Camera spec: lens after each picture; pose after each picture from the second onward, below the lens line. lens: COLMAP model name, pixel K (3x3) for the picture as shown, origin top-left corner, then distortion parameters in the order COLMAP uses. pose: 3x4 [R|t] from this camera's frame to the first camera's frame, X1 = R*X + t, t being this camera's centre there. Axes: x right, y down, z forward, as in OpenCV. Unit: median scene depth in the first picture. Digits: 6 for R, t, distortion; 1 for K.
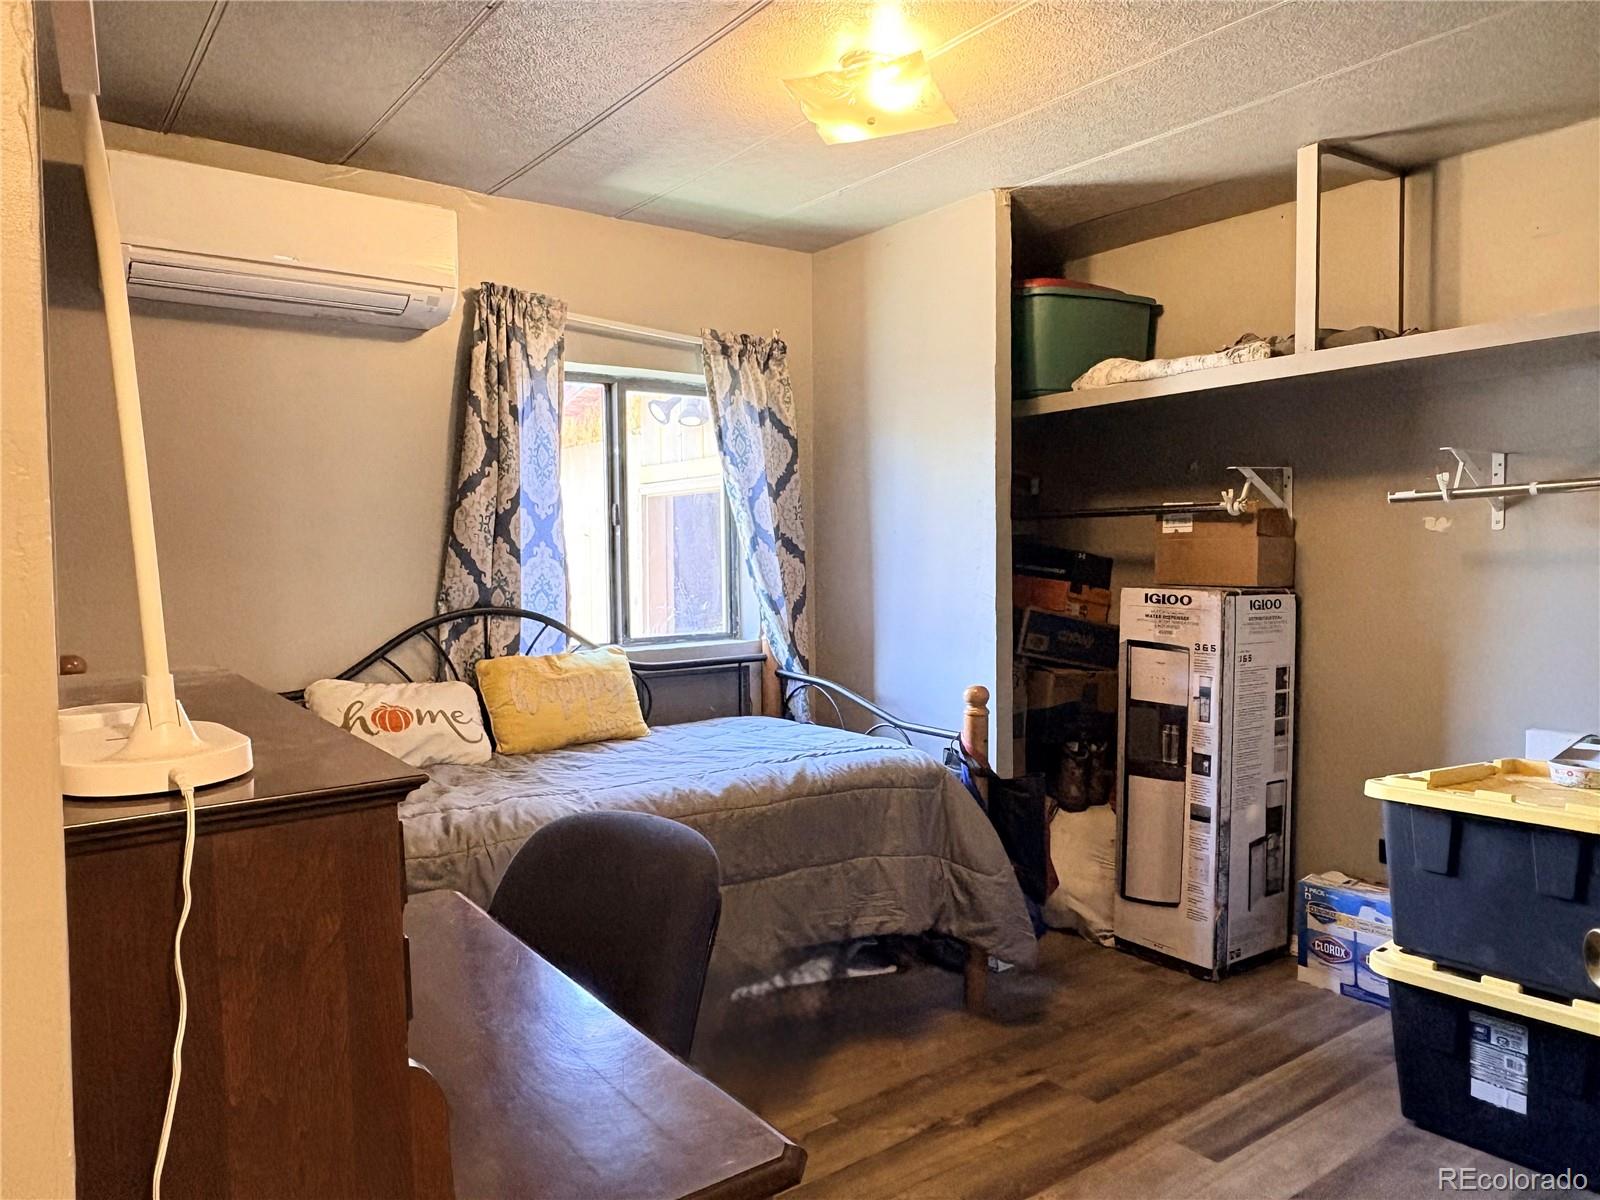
lens RADIAL K [[1087.0, 0, 800.0], [0, 1087.0, 600.0], [0, 0, 1]] dist [0.006441, 0.001320]
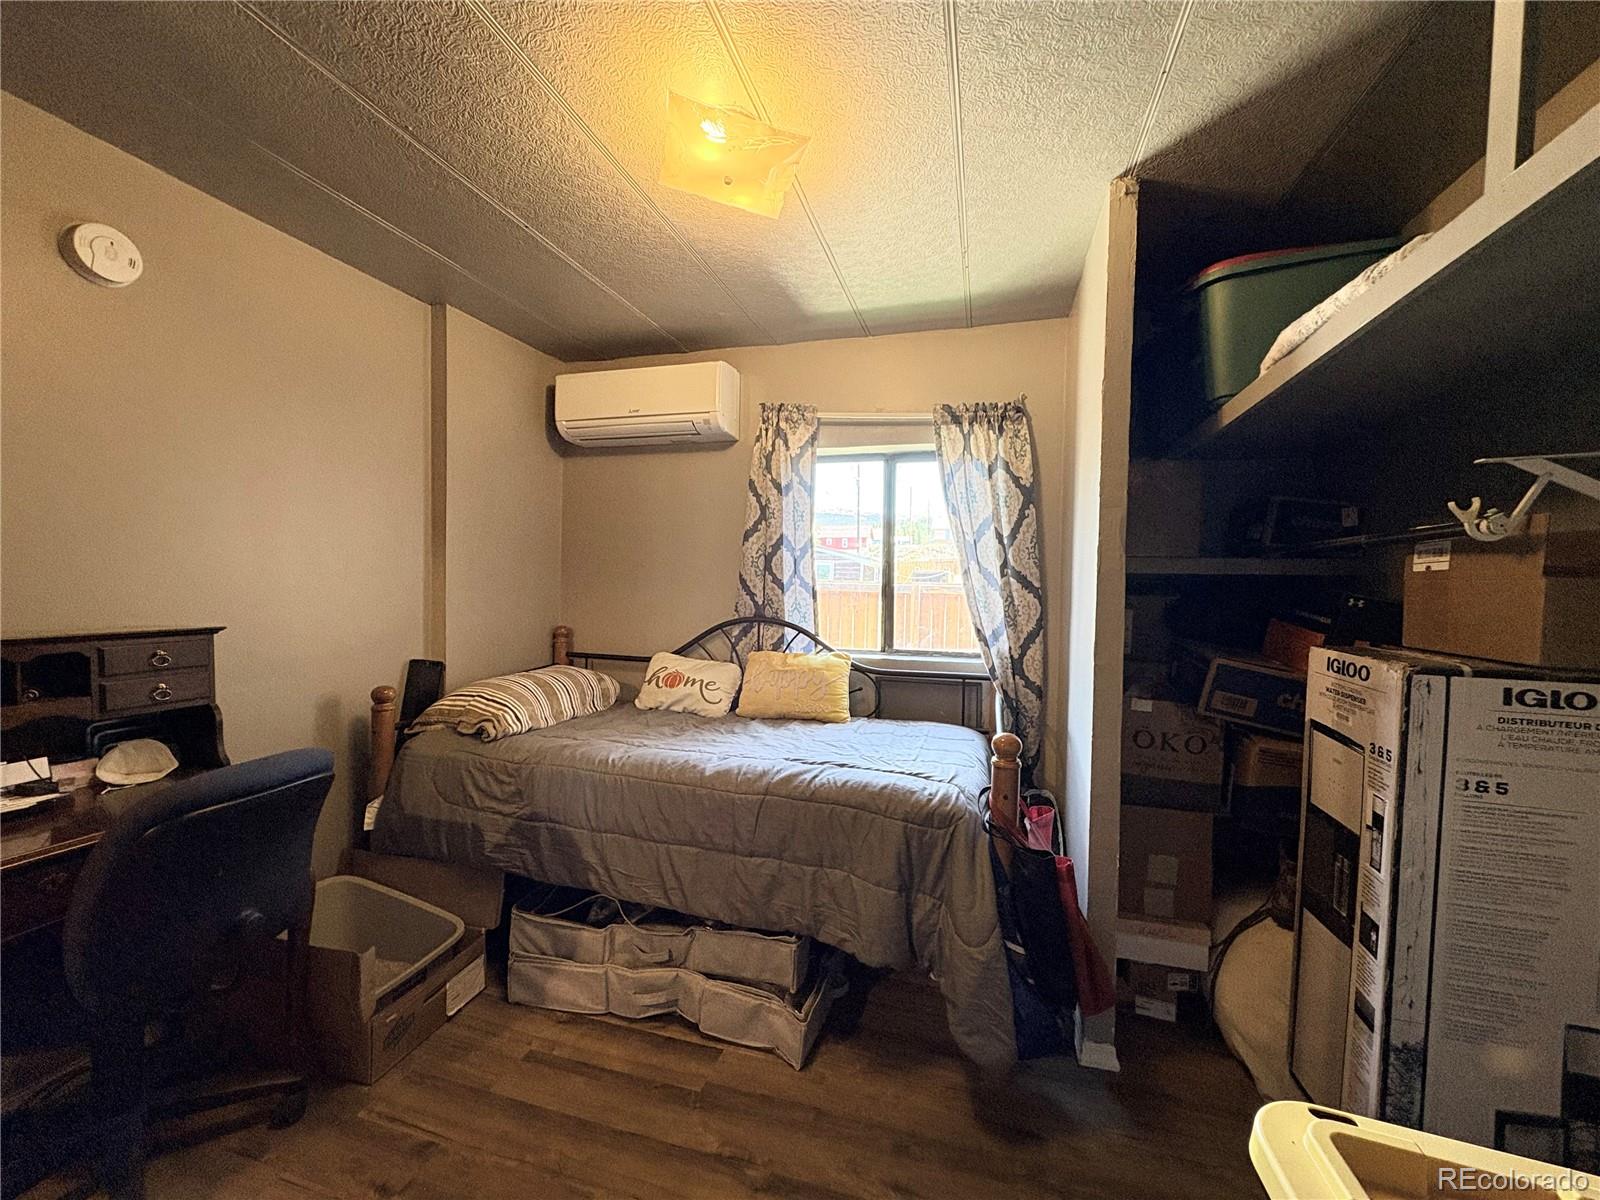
lens RADIAL K [[638.6, 0, 800.0], [0, 638.6, 600.0], [0, 0, 1]] dist [0.002925, 0.000625]
pose [[0.613803, 0.040874, -0.788401, 0.442954], [-0.060818, 0.998139, 0.004398, -0.024344], [0.787113, 0.045249, 0.615146, 0.489992]]
